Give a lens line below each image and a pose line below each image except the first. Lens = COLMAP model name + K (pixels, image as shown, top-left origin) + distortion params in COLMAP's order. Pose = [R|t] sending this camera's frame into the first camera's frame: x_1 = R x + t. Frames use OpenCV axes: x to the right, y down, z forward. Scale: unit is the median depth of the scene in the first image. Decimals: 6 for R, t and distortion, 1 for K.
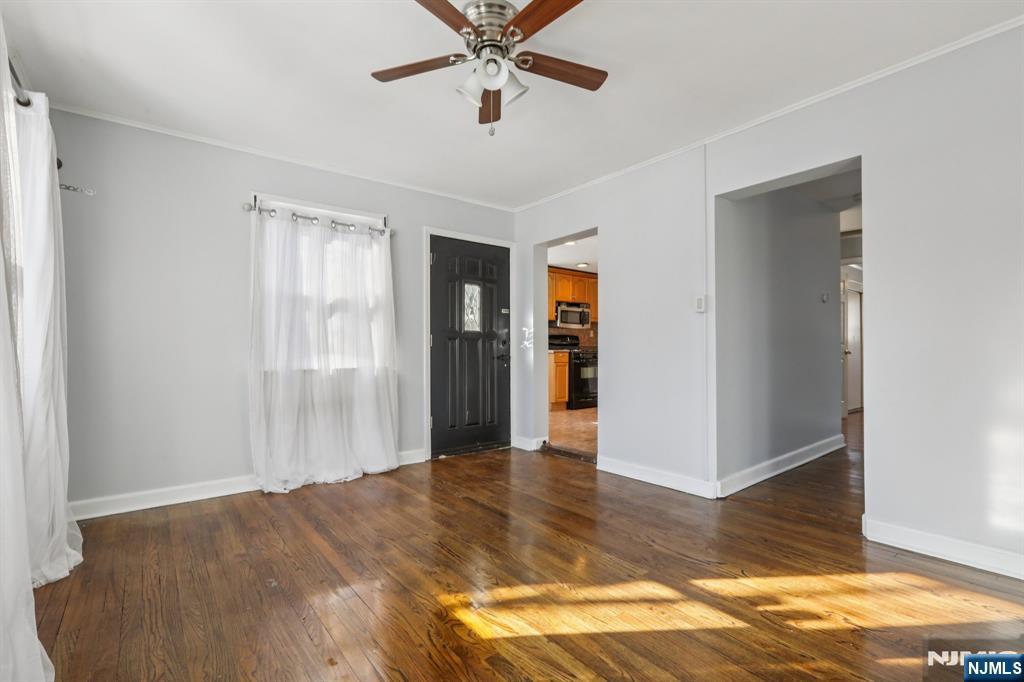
lens RADIAL K [[463.5, 0, 512.0], [0, 463.5, 341.0], [0, 0, 1]] dist [0.001218, 0.000821]
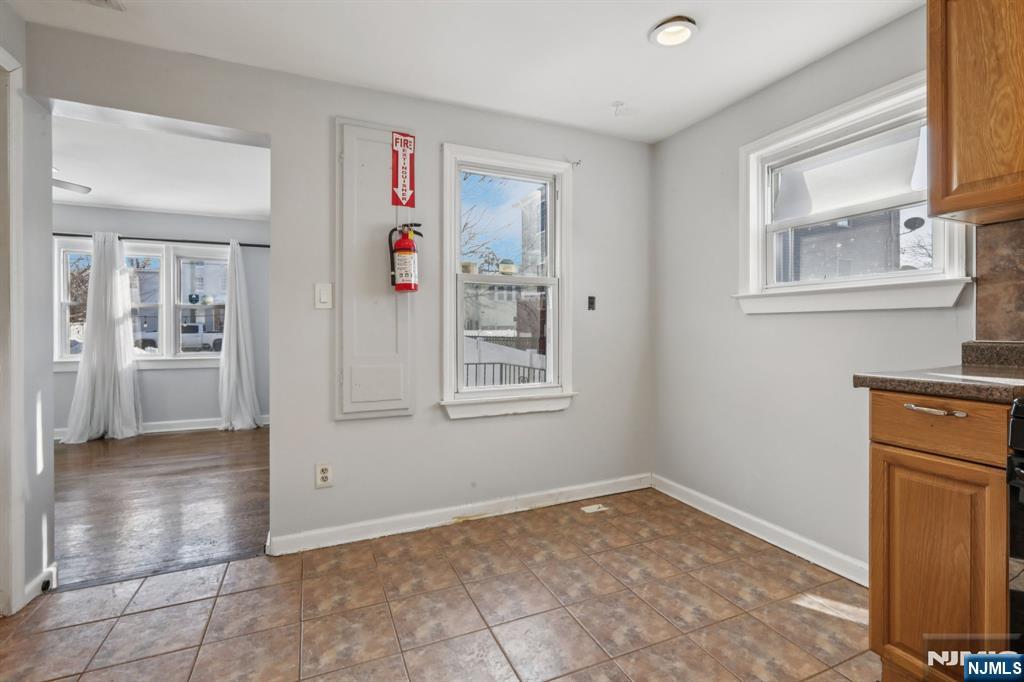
lens RADIAL K [[461.6, 0, 513.7], [0, 461.6, 328.0], [0, 0, 1]] dist [-0.000556, 0.000309]
pose [[-0.243773, -0.000641, -0.969832, 0.487997], [0.018252, 0.999820, -0.005249, -0.002159], [0.969661, -0.018981, -0.243717, 1.419573]]
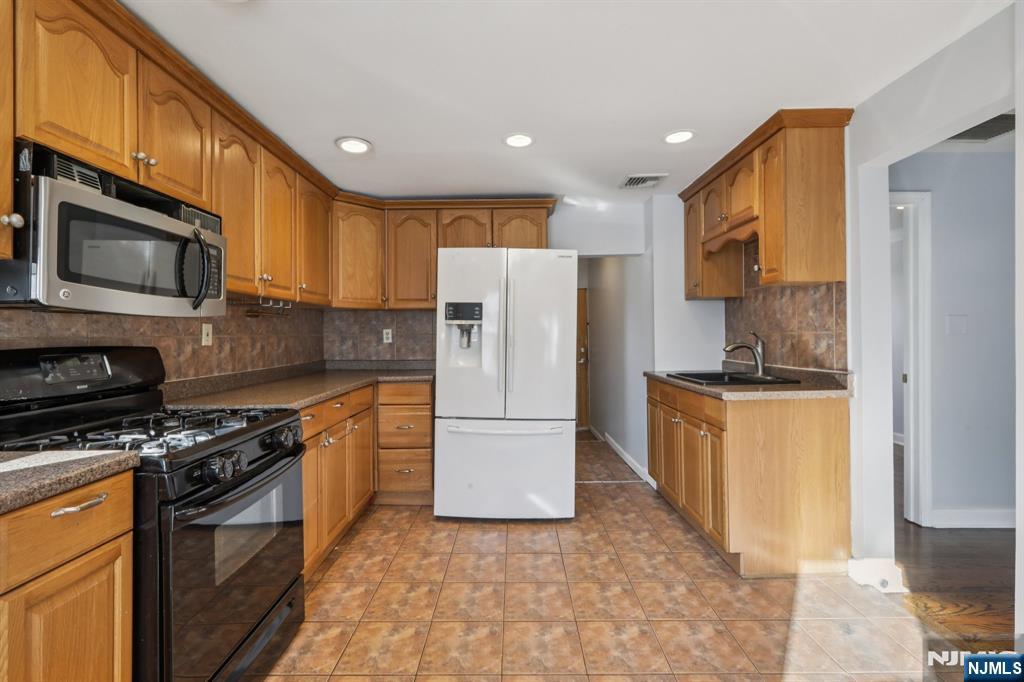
lens RADIAL K [[463.0, 0, 512.6], [0, 463.0, 333.5], [0, 0, 1]] dist [-0.000580, 0.000717]
pose [[0.618599, -0.006207, 0.785682, 0.125866], [-0.004284, 0.999927, 0.011272, -0.038212], [-0.785695, -0.010338, 0.618528, 1.285897]]
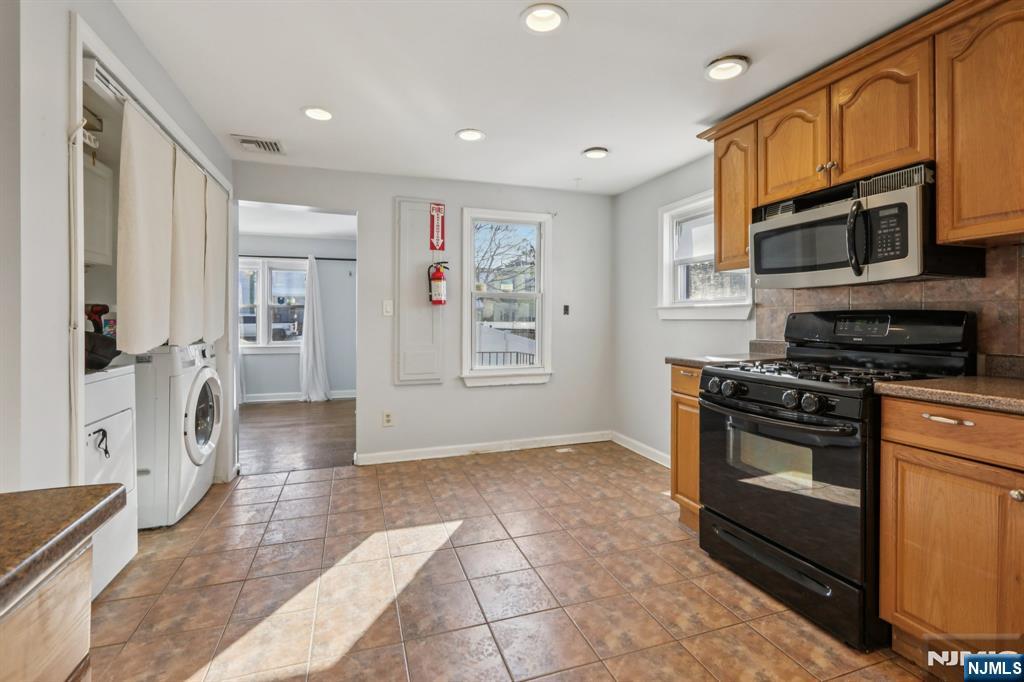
lens RADIAL K [[463.7, 0, 516.4], [0, 463.7, 319.0], [0, 0, 1]] dist [0.000614, 0.000173]
pose [[-0.318725, -0.001168, -0.947846, 0.752582], [0.013882, 0.999886, -0.005900, -0.015957], [0.947746, -0.015039, -0.318673, 1.570556]]
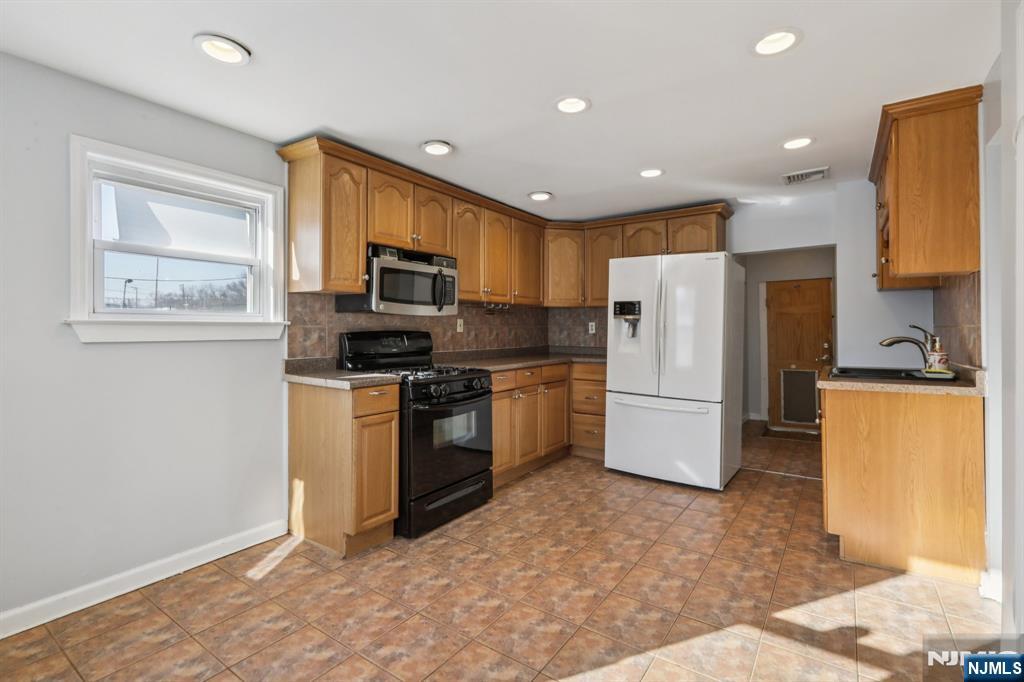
lens RADIAL K [[476.4, 0, 517.1], [0, 476.4, 326.6], [0, 0, 1]] dist [-0.001995, 0.000522]
pose [[0.955262, -0.001220, 0.295759, 0.161177], [-0.002606, 0.999918, 0.012542, -0.039075], [-0.295750, -0.012751, 0.955180, 0.992517]]
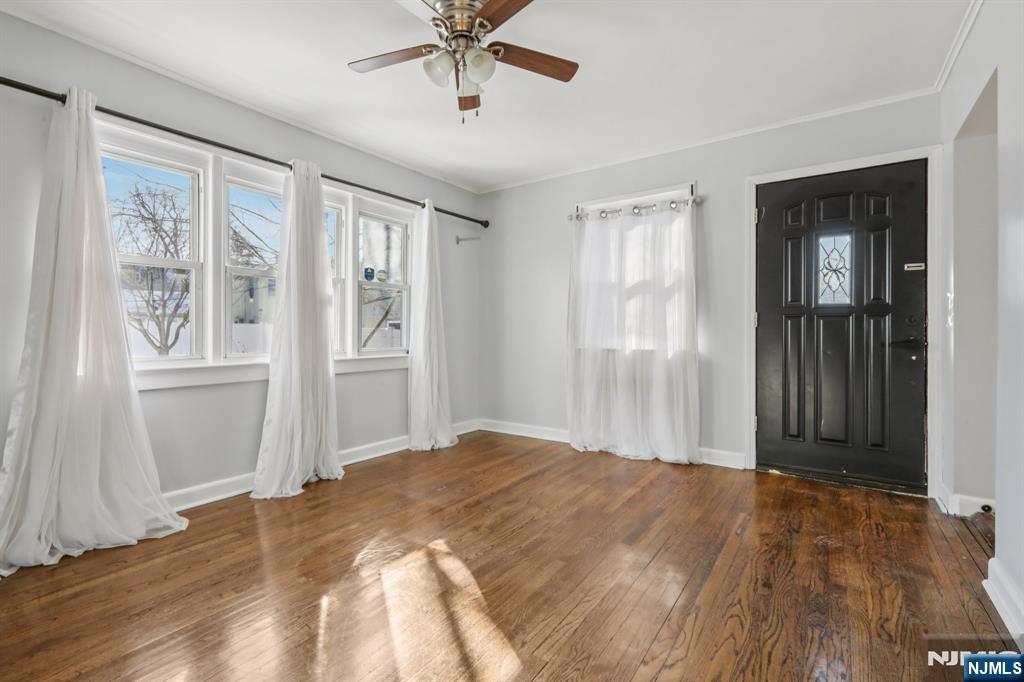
lens RADIAL K [[462.5, 0, 514.8], [0, 462.5, 330.8], [0, 0, 1]] dist [-0.017716, 0.000389]
pose [[0.287695, -0.002370, -0.957719, 0.426894], [0.016387, 0.999863, 0.002448, 0.008608], [0.957582, -0.016399, 0.287694, 0.359264]]
